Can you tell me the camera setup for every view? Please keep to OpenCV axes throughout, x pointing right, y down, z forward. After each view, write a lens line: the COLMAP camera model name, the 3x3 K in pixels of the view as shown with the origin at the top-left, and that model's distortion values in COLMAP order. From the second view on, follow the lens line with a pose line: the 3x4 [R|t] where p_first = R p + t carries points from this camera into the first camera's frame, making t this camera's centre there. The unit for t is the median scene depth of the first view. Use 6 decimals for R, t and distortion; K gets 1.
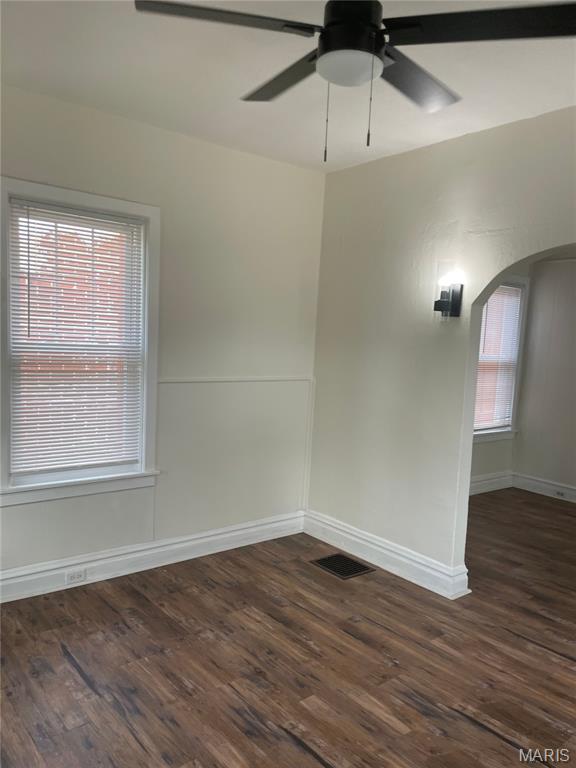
lens RADIAL K [[581.9, 0, 286.0], [0, 581.9, 388.6], [0, 0, 1]] dist [0.097106, -0.131392]
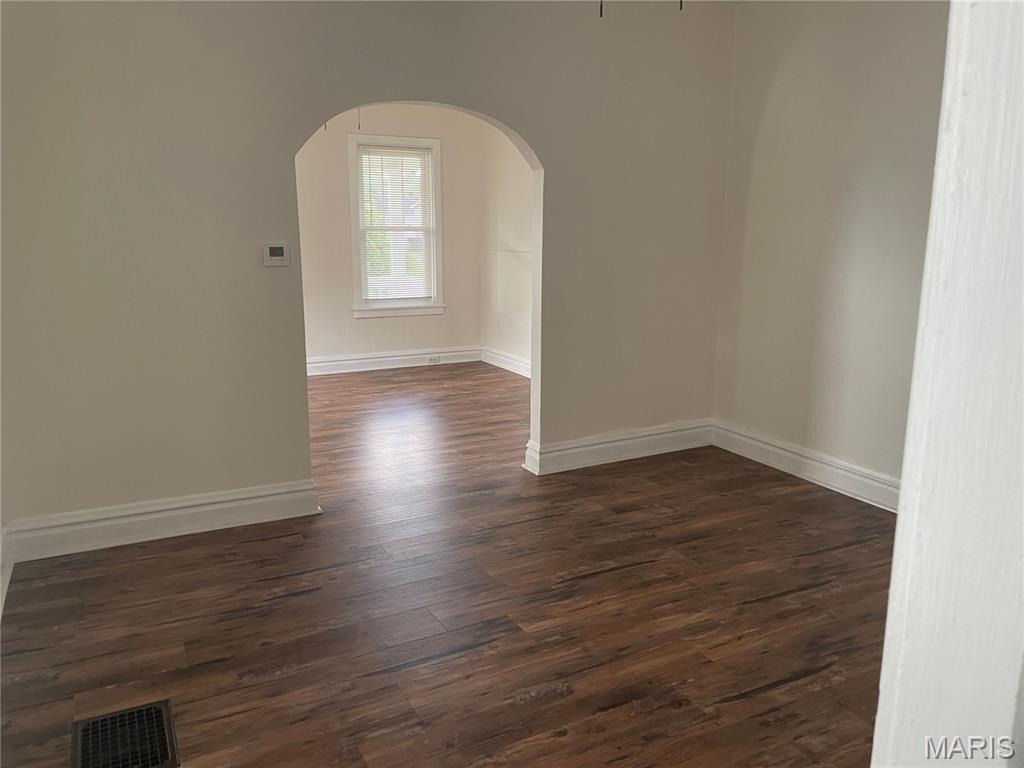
lens RADIAL K [[775.9, 0, 506.9], [0, 775.9, 379.5], [0, 0, 1]] dist [0.097106, -0.131392]
pose [[-0.206158, 0.146107, -0.967549, 1.621600], [-0.099340, 0.980556, 0.169237, -0.017209], [0.973463, 0.131006, -0.187636, 1.245940]]
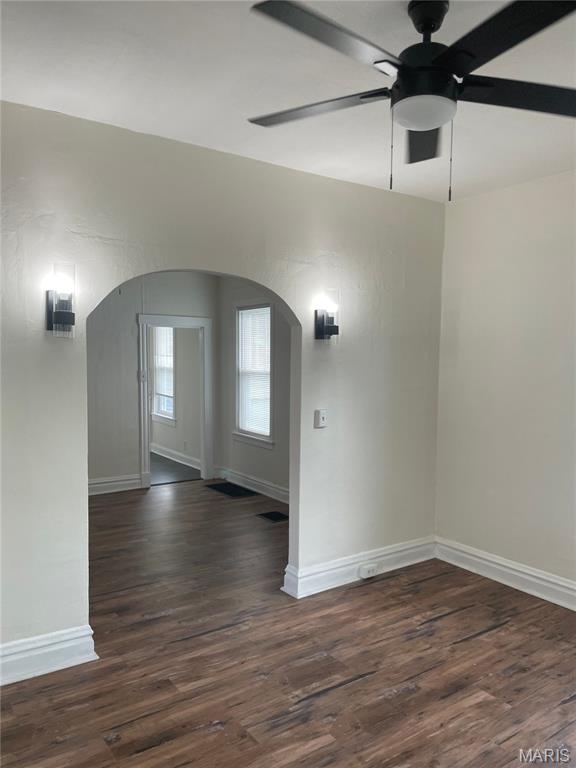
lens RADIAL K [[581.9, 0, 286.0], [0, 581.9, 388.6], [0, 0, 1]] dist [0.097106, -0.131392]
pose [[0.083487, -0.104321, 0.991033, -0.532201], [0.084507, 0.991664, 0.097268, -0.099525], [-0.992919, 0.075629, 0.091607, 0.636189]]
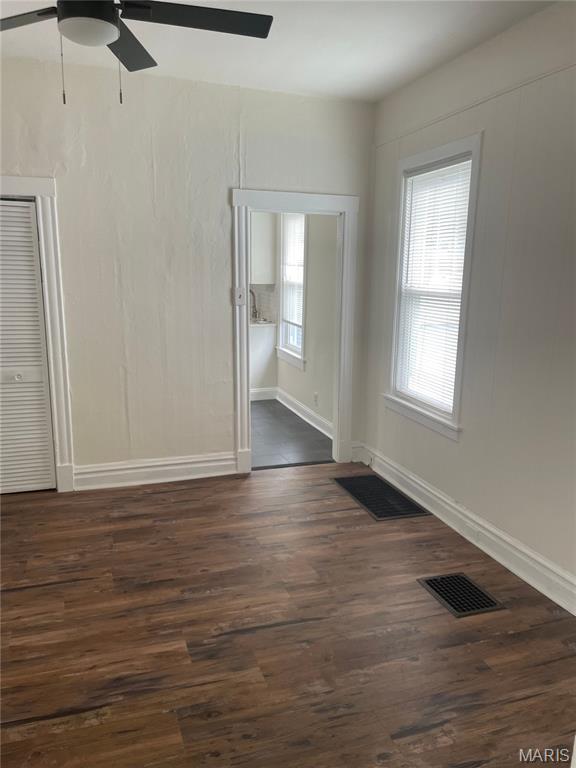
lens RADIAL K [[581.9, 0, 286.0], [0, 581.9, 388.6], [0, 0, 1]] dist [0.097106, -0.131392]
pose [[0.355630, -0.228847, 0.906177, 0.323480], [0.085540, 0.973460, 0.212268, -0.050320], [-0.930704, 0.002025, 0.365768, 0.772605]]
